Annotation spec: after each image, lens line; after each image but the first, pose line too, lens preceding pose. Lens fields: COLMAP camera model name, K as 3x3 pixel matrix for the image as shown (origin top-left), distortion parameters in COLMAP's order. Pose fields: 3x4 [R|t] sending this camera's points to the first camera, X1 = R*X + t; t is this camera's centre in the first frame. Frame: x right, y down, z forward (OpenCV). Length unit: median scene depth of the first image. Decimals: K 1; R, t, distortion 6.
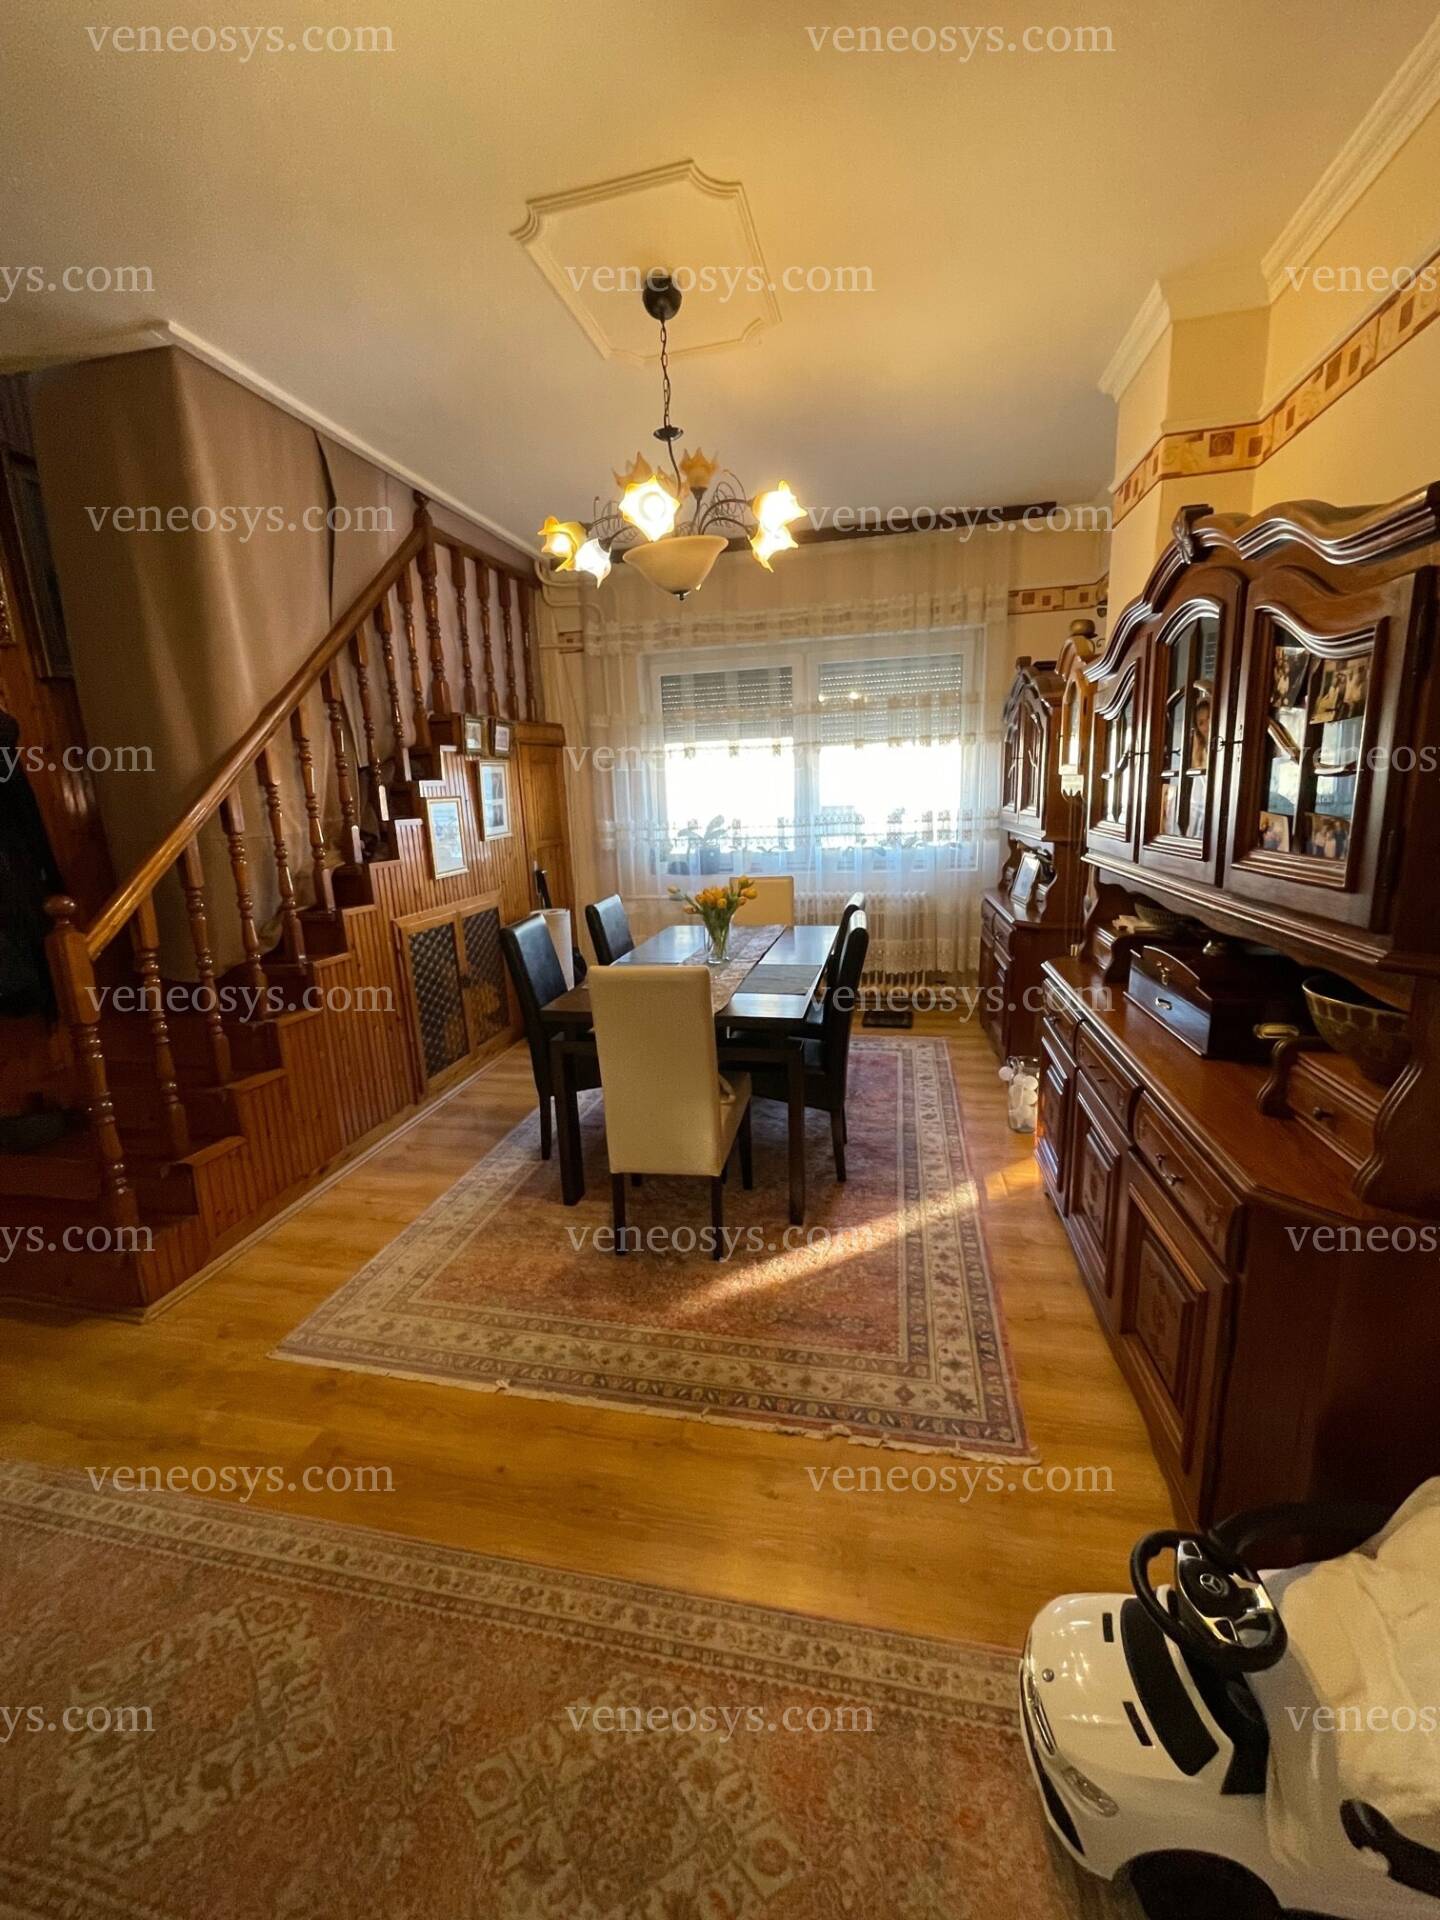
lens RADIAL K [[776.6, 0, 715.1], [0, 776.6, 948.0], [0, 0, 1]] dist [-0.004281, 0.000286]
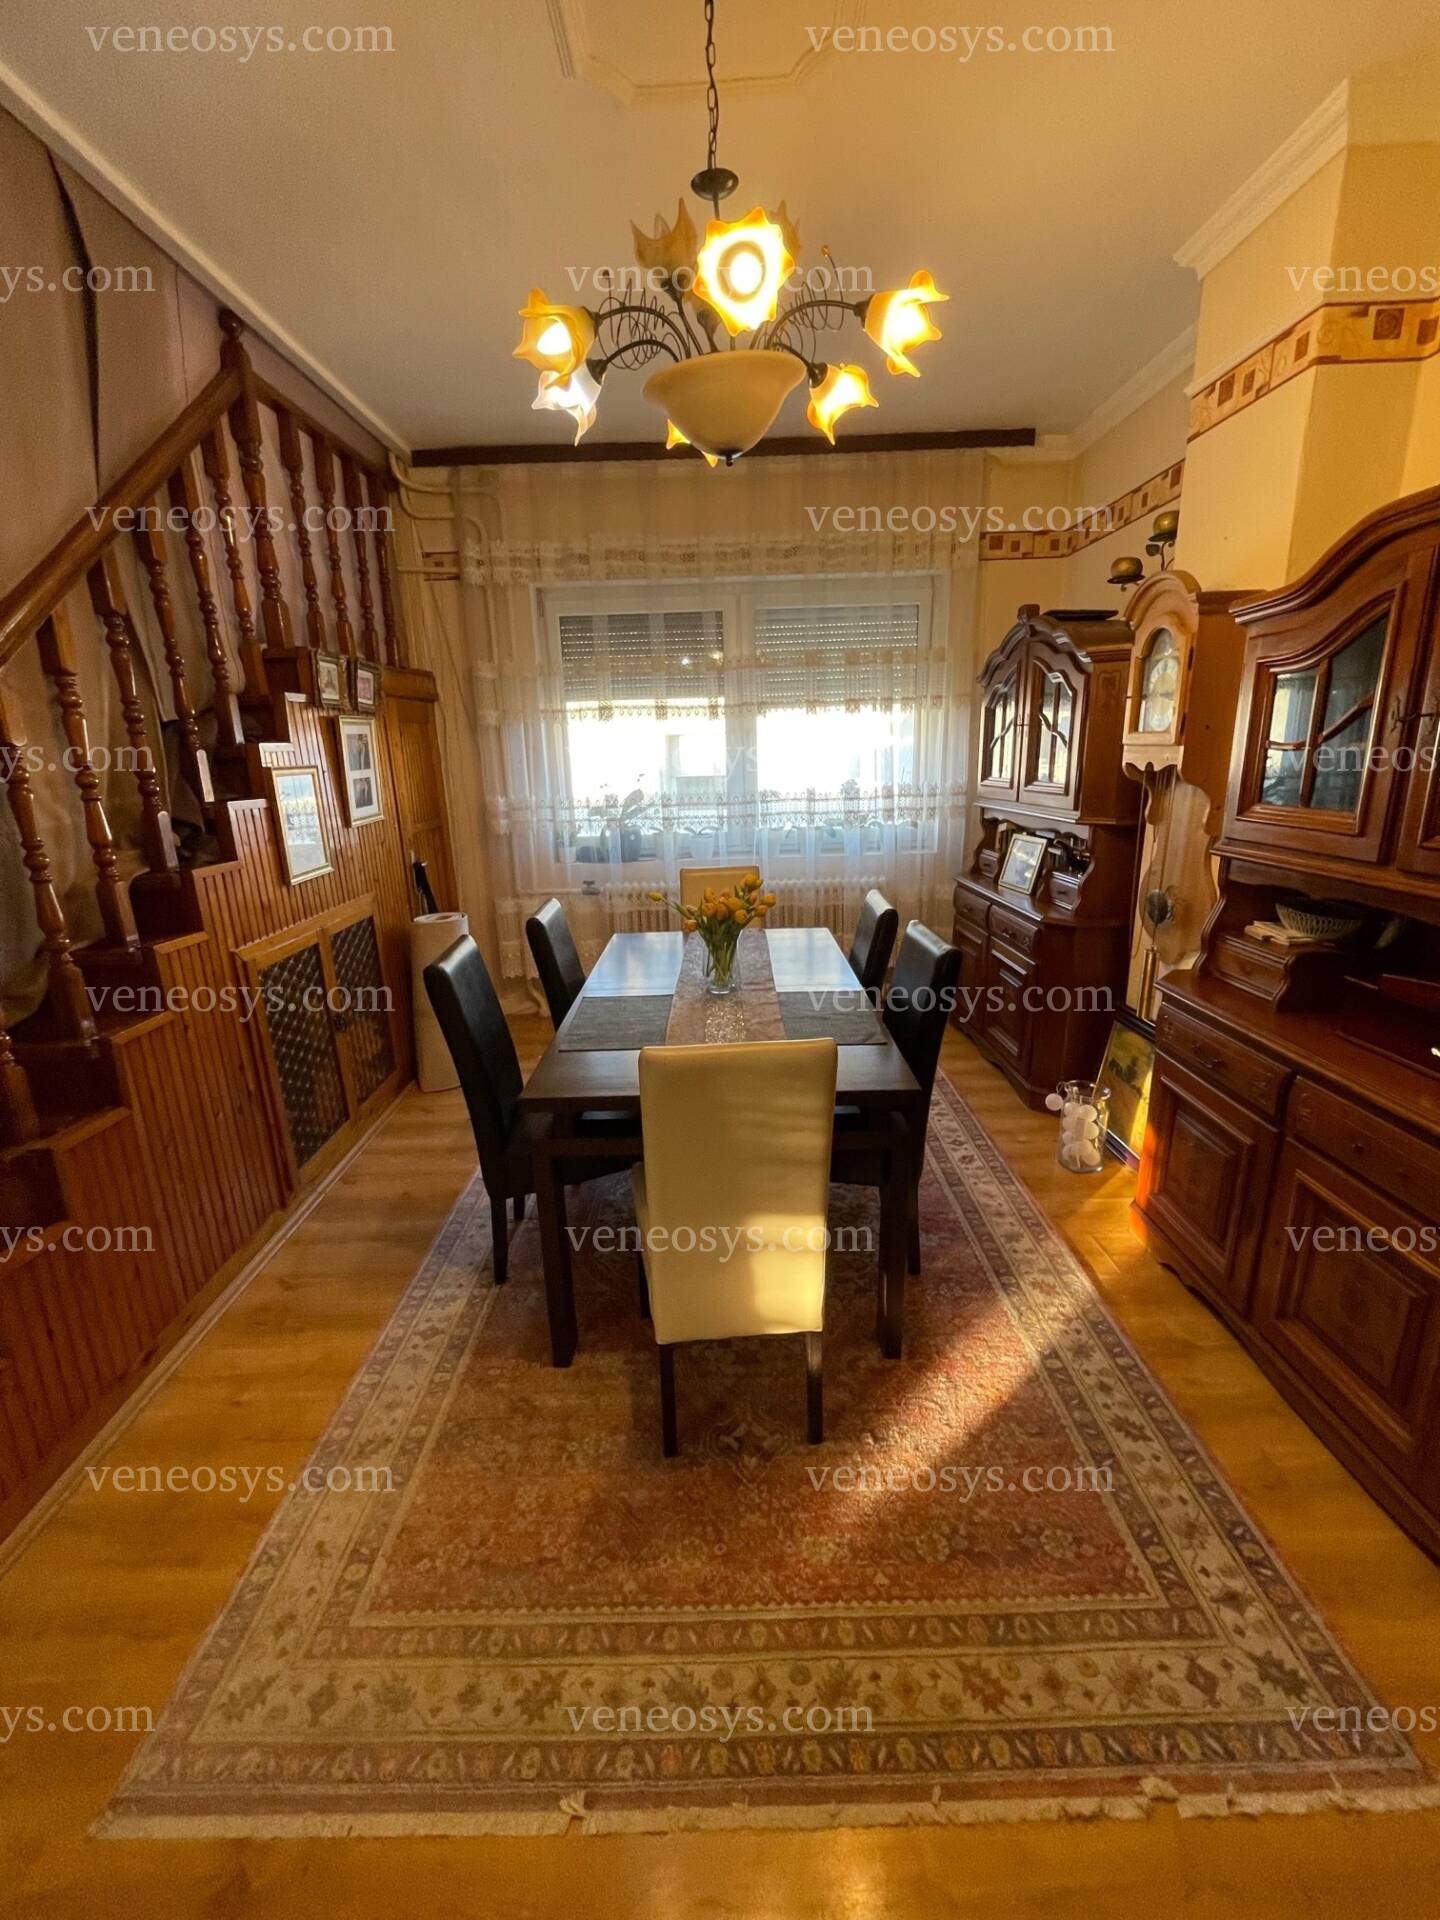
lens RADIAL K [[776.6, 0, 717.2], [0, 776.6, 951.8], [0, 0, 1]] dist [-0.004281, 0.000286]
pose [[0.975705, -0.044943, 0.214428, -0.165067], [0.035873, 0.998297, 0.046005, -0.056491], [-0.216130, -0.037195, 0.975656, 0.277575]]
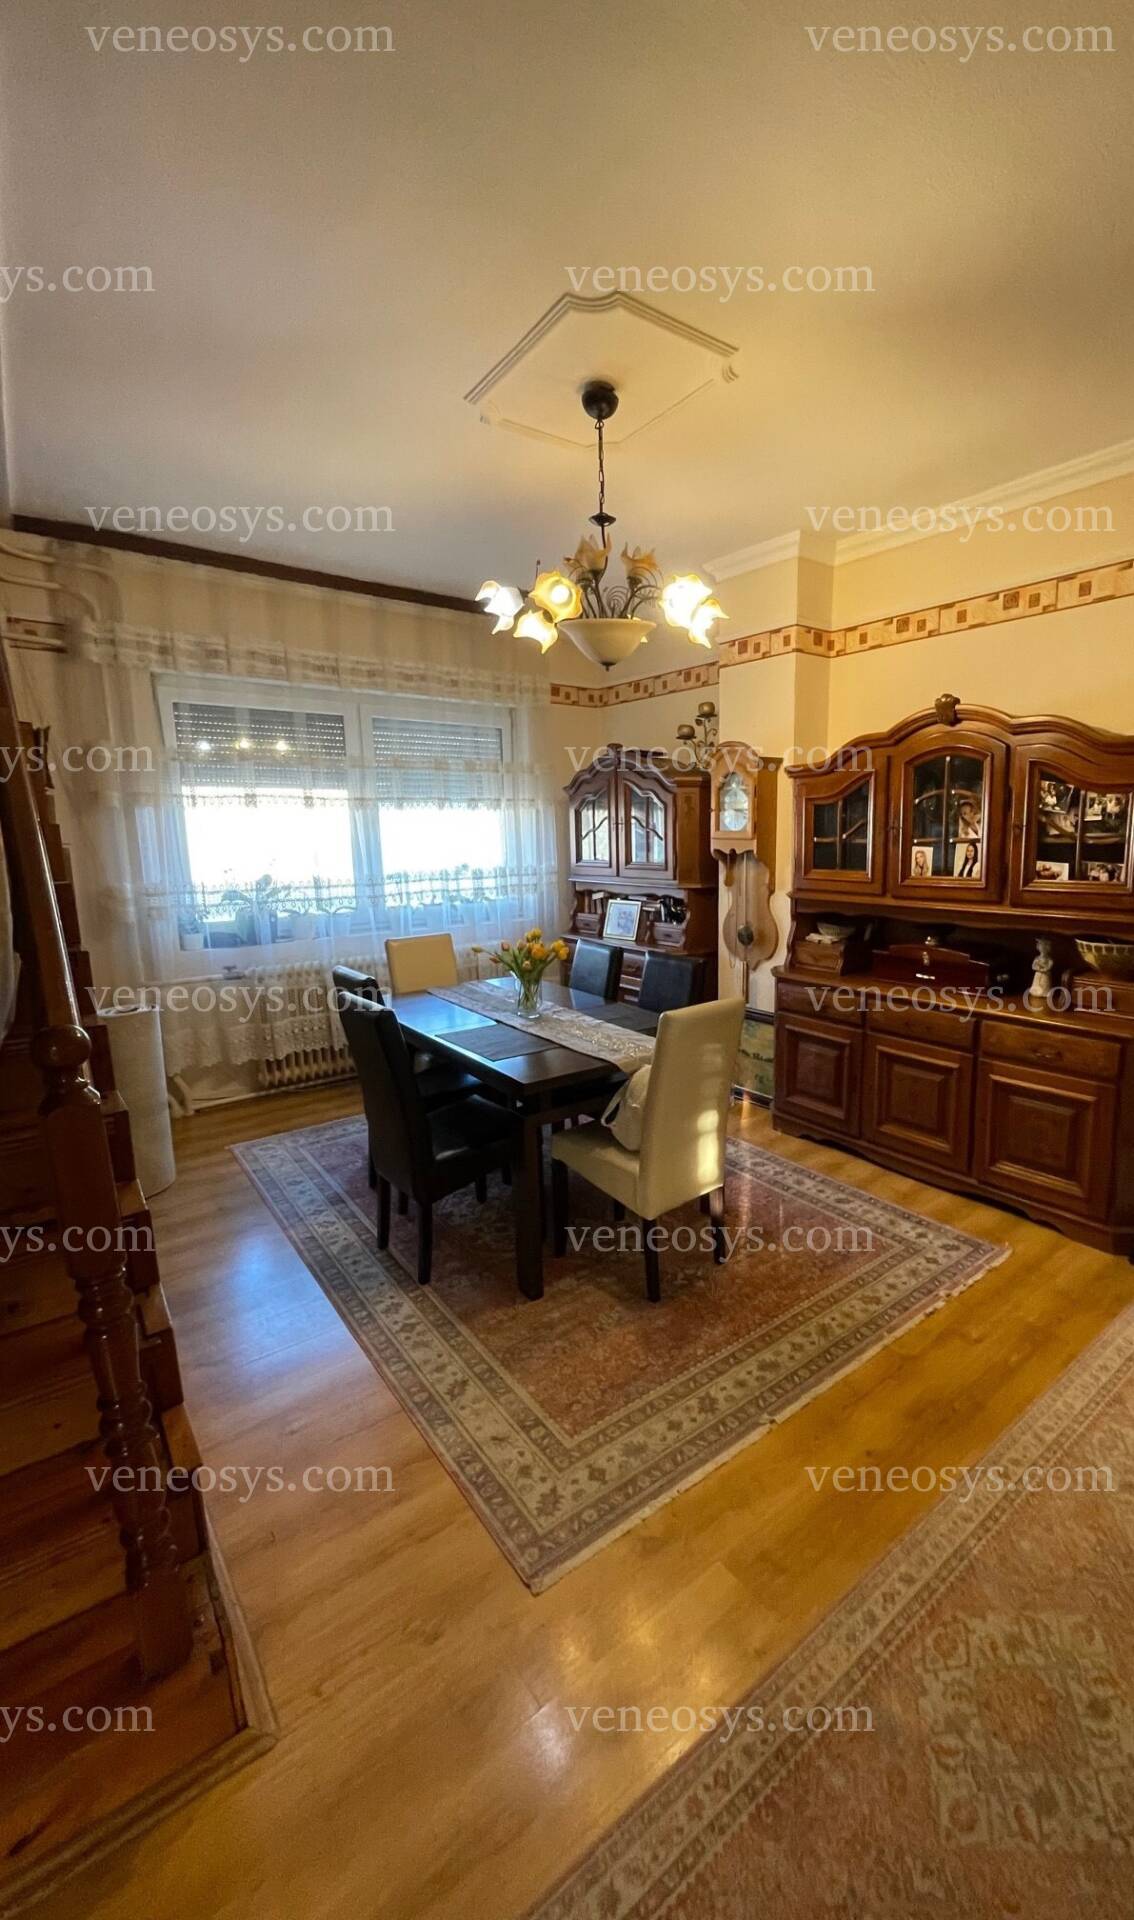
lens RADIAL K [[786.7, 0, 656.5], [0, 786.7, 945.0], [0, 0, 1]] dist [0.000233, -0.000545]
pose [[0.615158, -0.082607, 0.784064, -0.698922], [0.146698, 0.989121, -0.010884, -0.038888], [-0.774636, 0.121716, 0.620584, 0.248188]]
